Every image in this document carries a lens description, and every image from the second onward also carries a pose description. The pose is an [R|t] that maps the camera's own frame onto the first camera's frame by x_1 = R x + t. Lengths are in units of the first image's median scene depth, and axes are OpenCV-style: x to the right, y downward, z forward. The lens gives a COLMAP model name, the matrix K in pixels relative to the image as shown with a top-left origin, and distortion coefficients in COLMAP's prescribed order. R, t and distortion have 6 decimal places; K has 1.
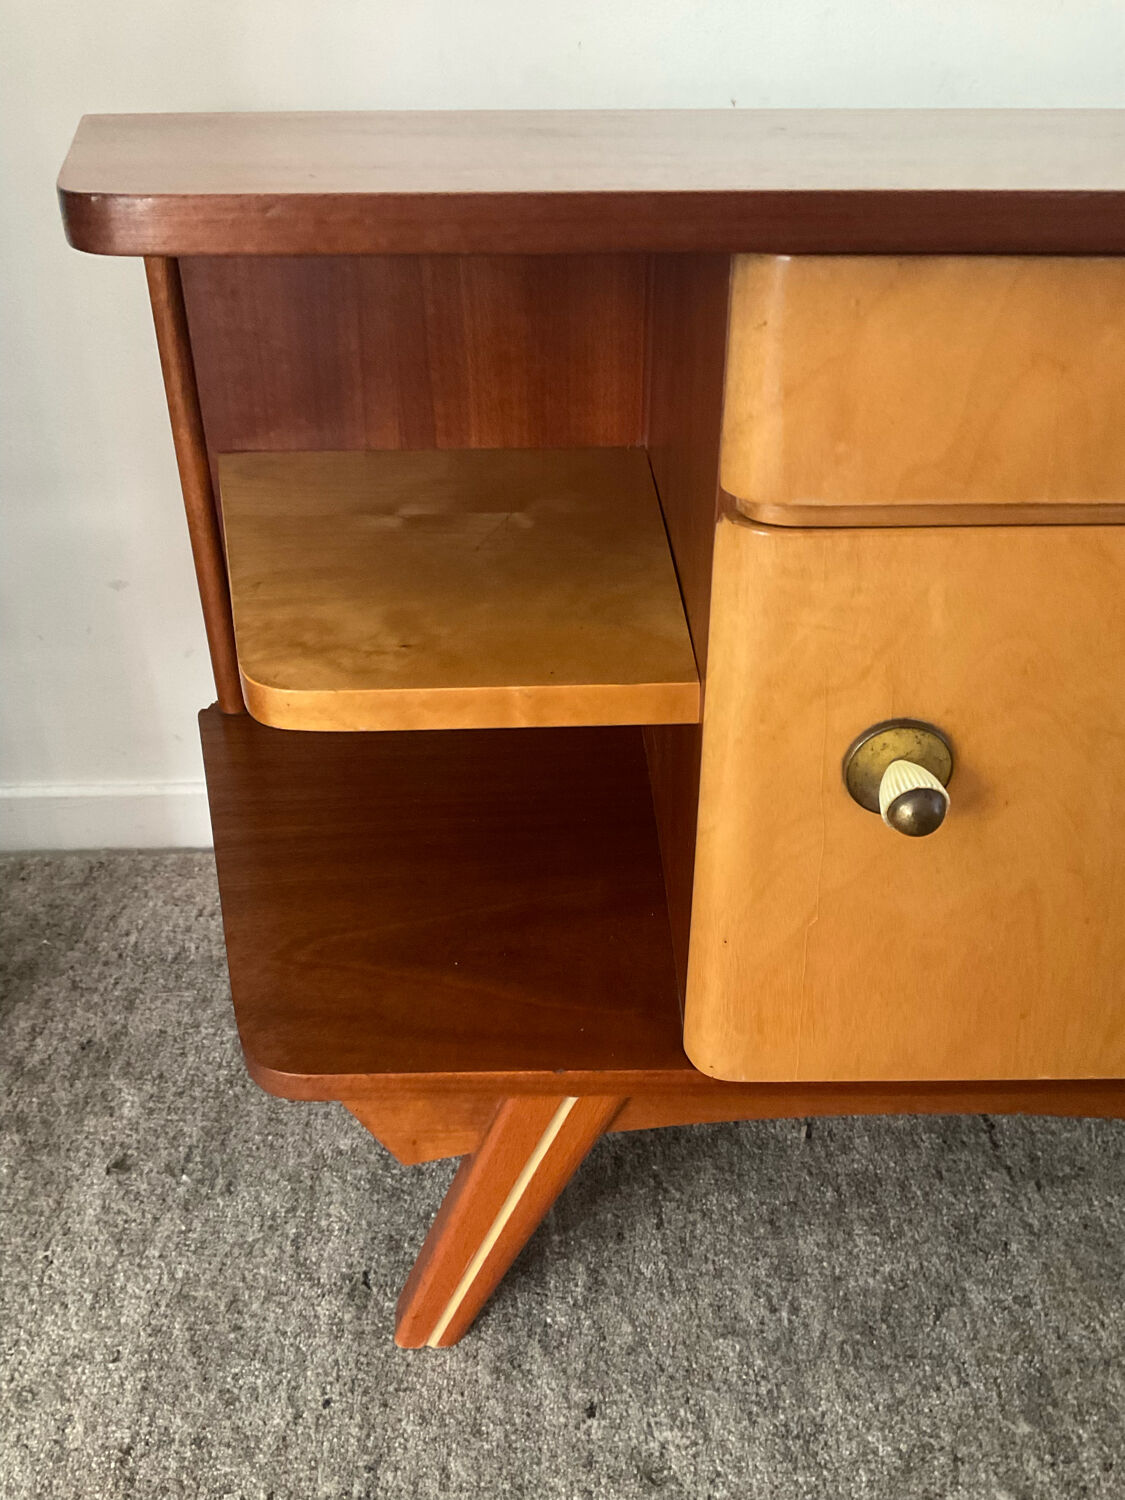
lens RADIAL K [[1277.3, 0, 553.9], [0, 1277.3, 736.2], [0, 0, 1]] dist [0.037911, -0.071503]
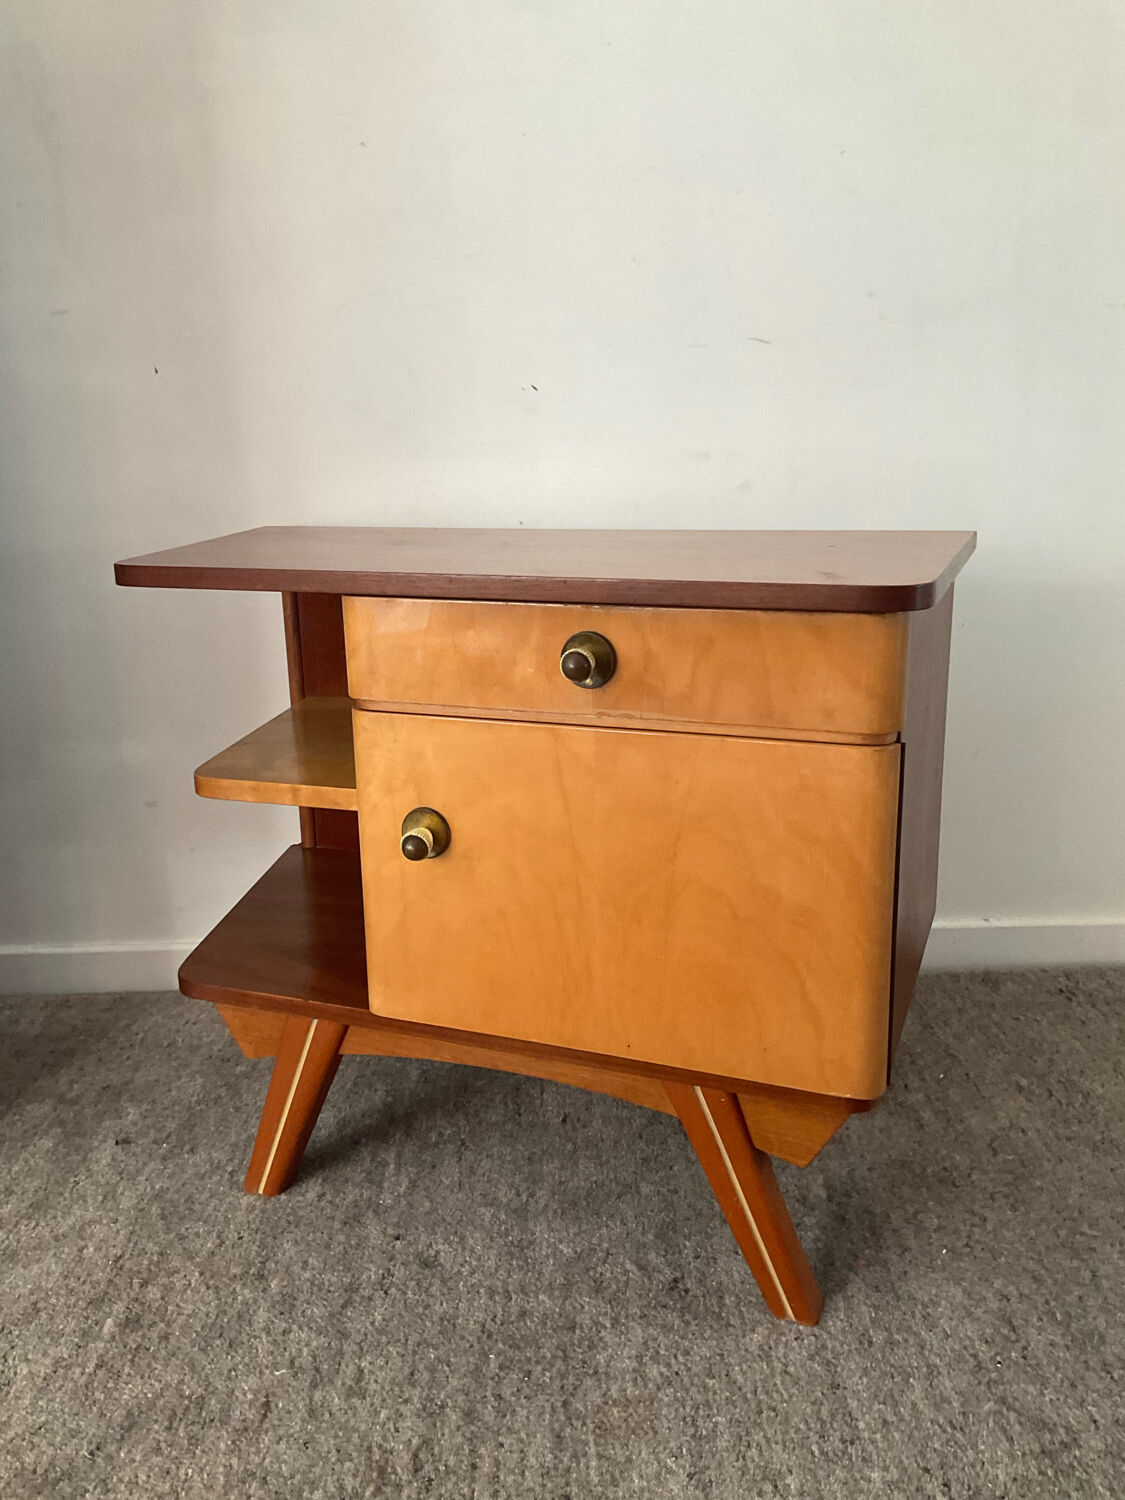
lens RADIAL K [[1277.3, 0, 558.2], [0, 1277.3, 717.1], [0, 0, 1]] dist [0.037911, -0.071503]
pose [[0.999900, -0.011781, -0.007795, 0.239072], [0.008995, 0.956449, -0.291761, 0.337923], [0.010893, 0.291662, 0.956459, -0.732389]]
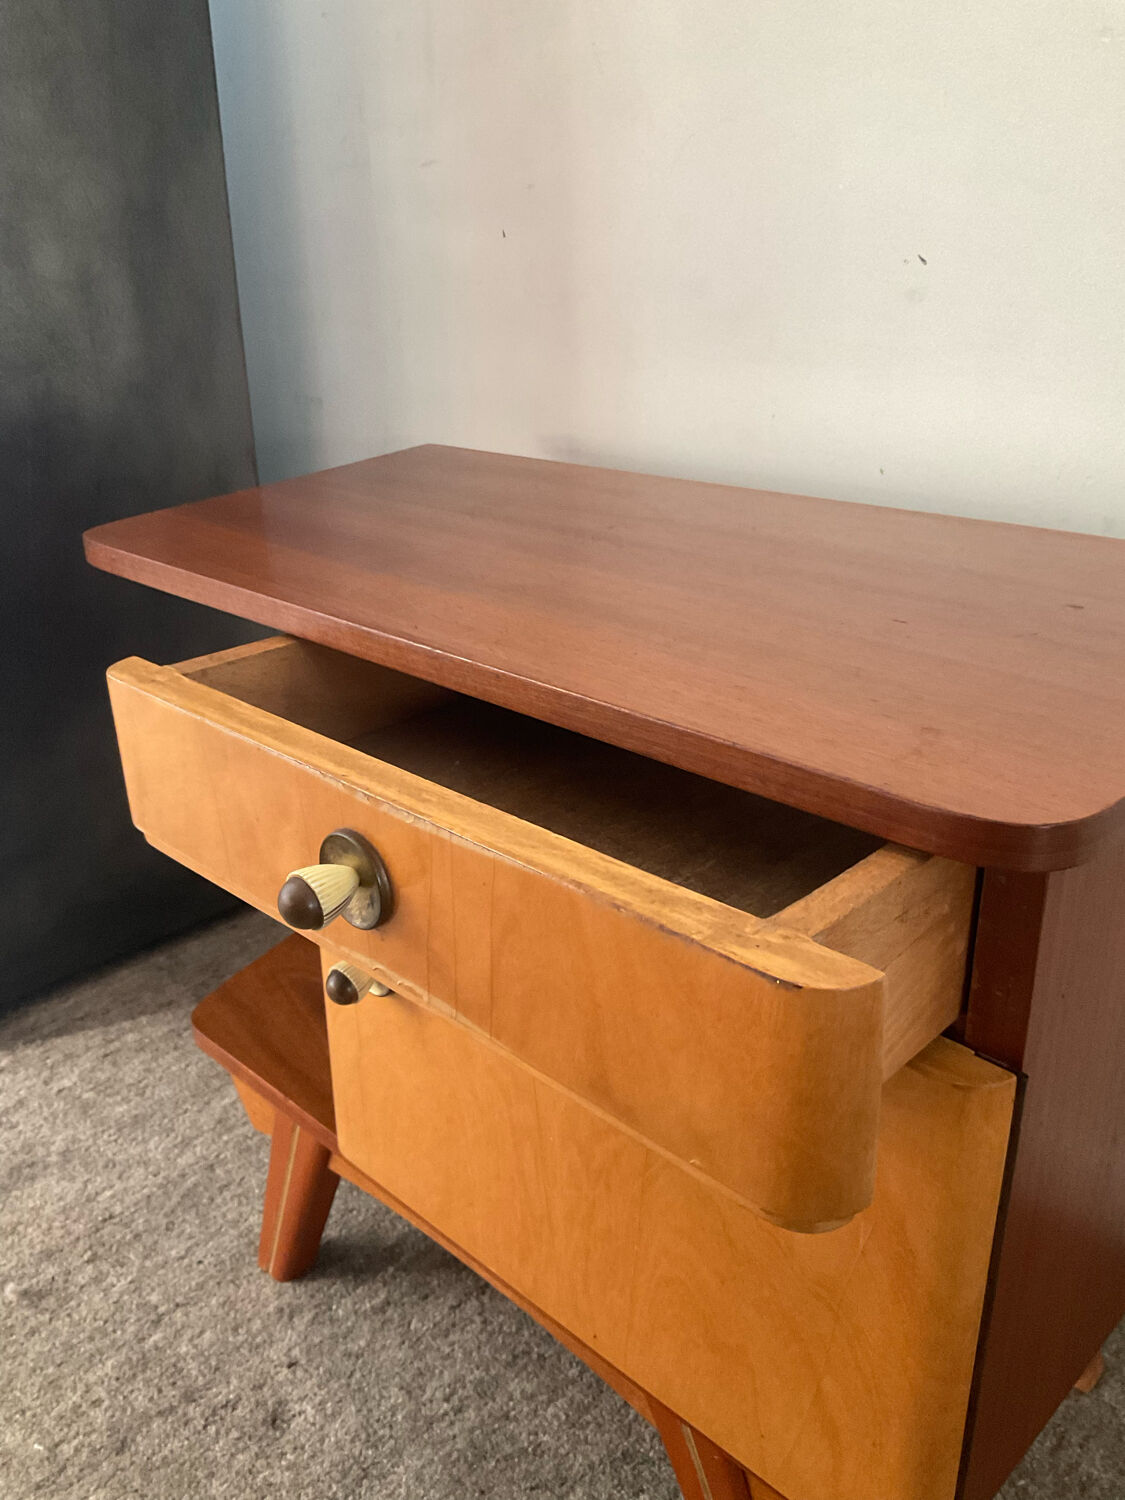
lens RADIAL K [[1277.3, 0, 541.2], [0, 1277.3, 755.8], [0, 0, 1]] dist [0.037911, -0.071503]
pose [[0.697352, 0.263277, -0.666622, 0.891346], [-0.335064, 0.941950, 0.021506, -0.196670], [0.633587, 0.208364, 0.745085, 0.001739]]
